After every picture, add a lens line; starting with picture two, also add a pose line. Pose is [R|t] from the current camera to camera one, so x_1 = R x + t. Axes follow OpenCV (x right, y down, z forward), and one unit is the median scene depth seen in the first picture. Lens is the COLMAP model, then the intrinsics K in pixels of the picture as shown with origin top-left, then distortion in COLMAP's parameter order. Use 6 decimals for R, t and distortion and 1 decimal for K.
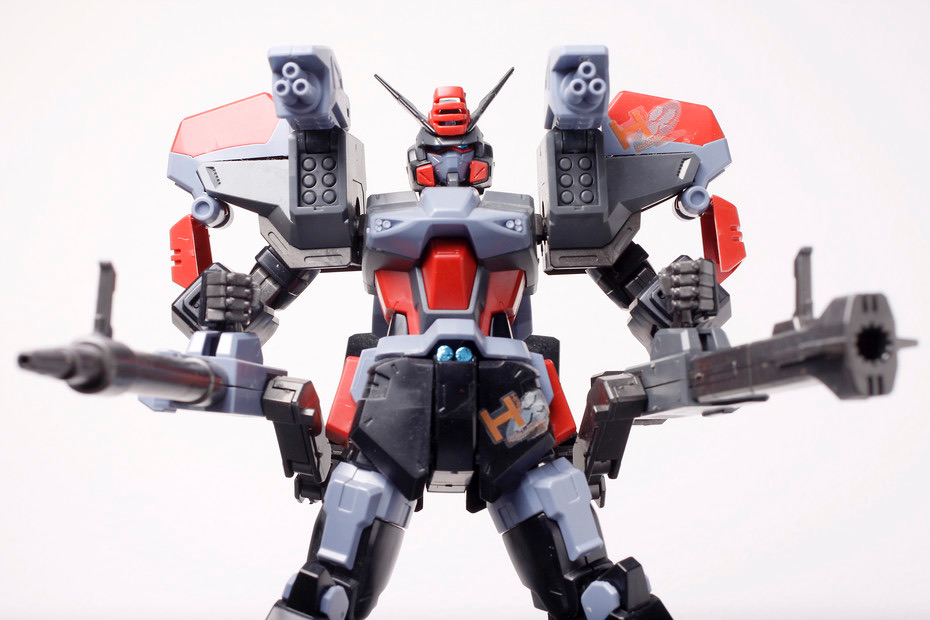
lens RADIAL K [[2407.0, 0, 466.2], [0, 2407.0, 310.6], [0, 0, 1]] dist [-0.173625, -0.699673]
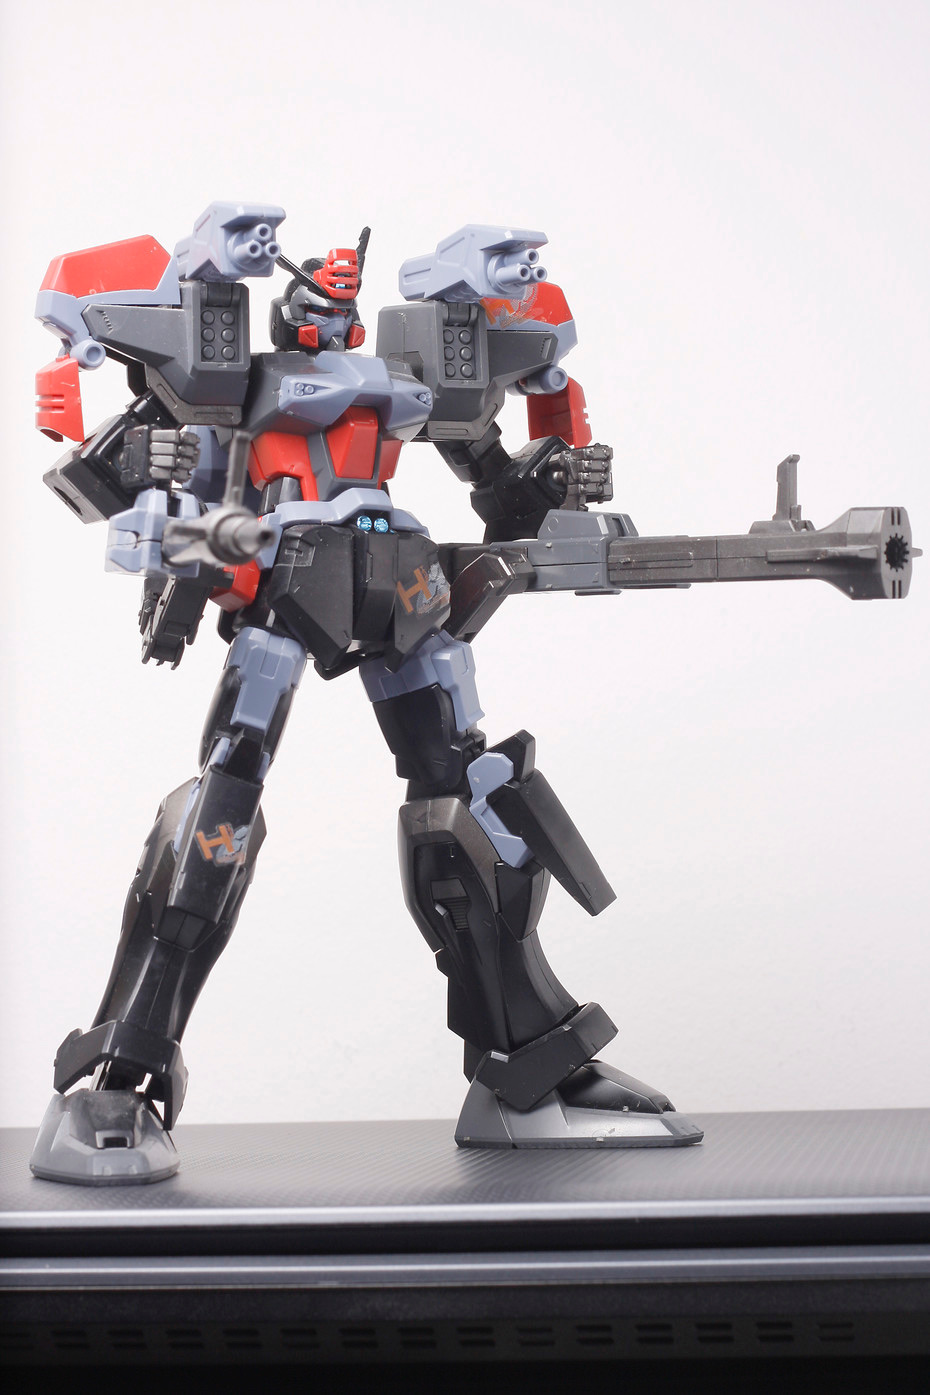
lens RADIAL K [[3562.6, 0, 463.2], [0, 3562.6, 696.2], [0, 0, 1]] dist [-0.045221, -3.408202]
pose [[0.893961, 0.026937, 0.447335, -0.633698], [-0.069934, 0.994348, 0.079882, -0.032016], [-0.442655, -0.102696, 0.890792, -0.349350]]
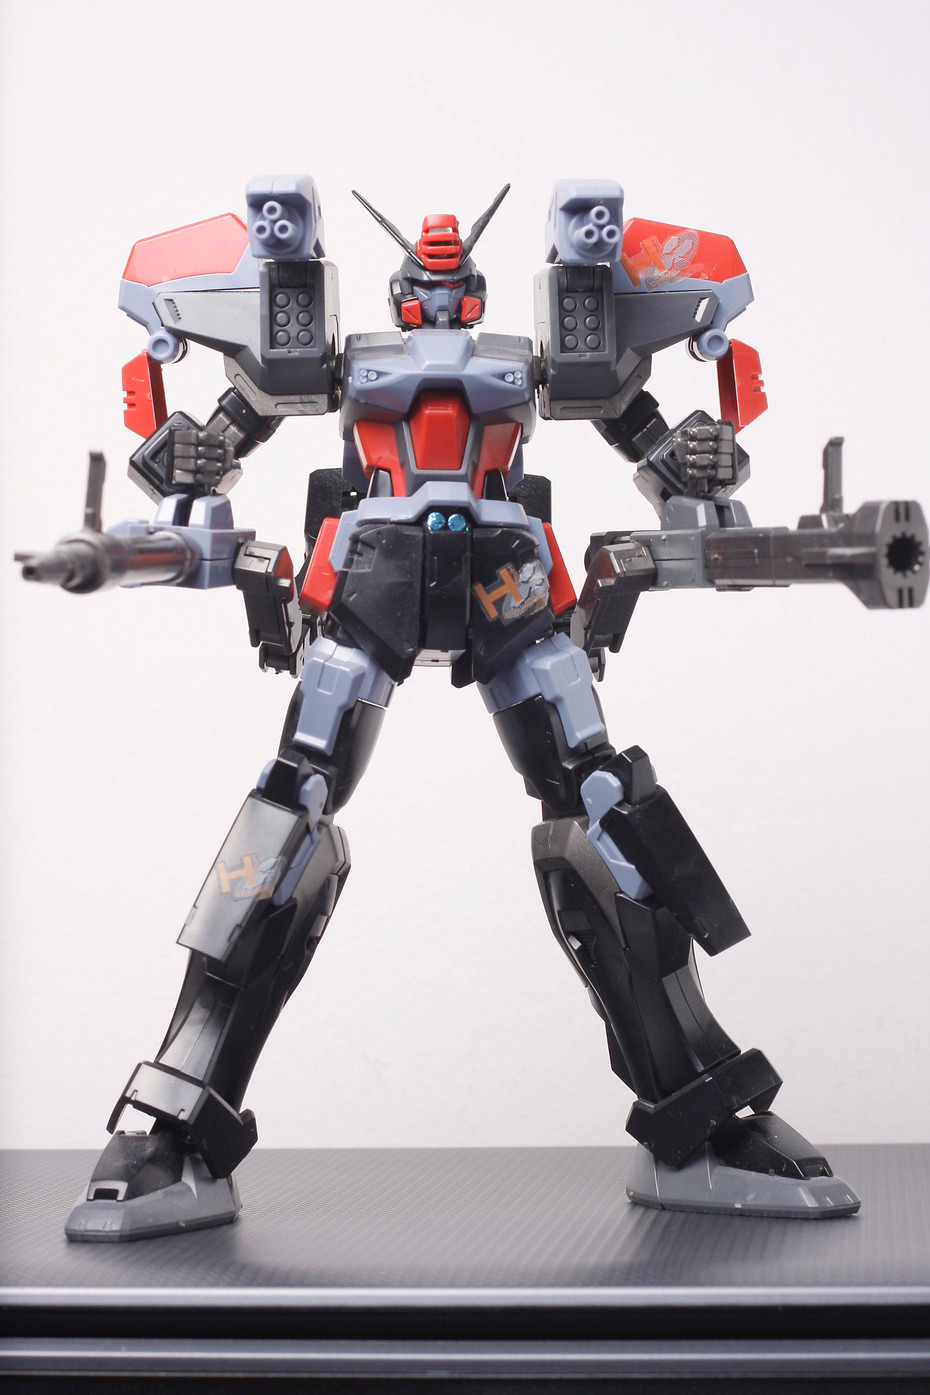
lens RADIAL K [[3562.6, 0, 463.2], [0, 3562.6, 696.2], [0, 0, 1]] dist [-0.045221, -3.408202]
pose [[0.999000, 0.009153, 0.043767, -0.056812], [-0.015097, 0.990392, 0.137463, -0.101508], [-0.042089, -0.137986, 0.989540, -0.340717]]
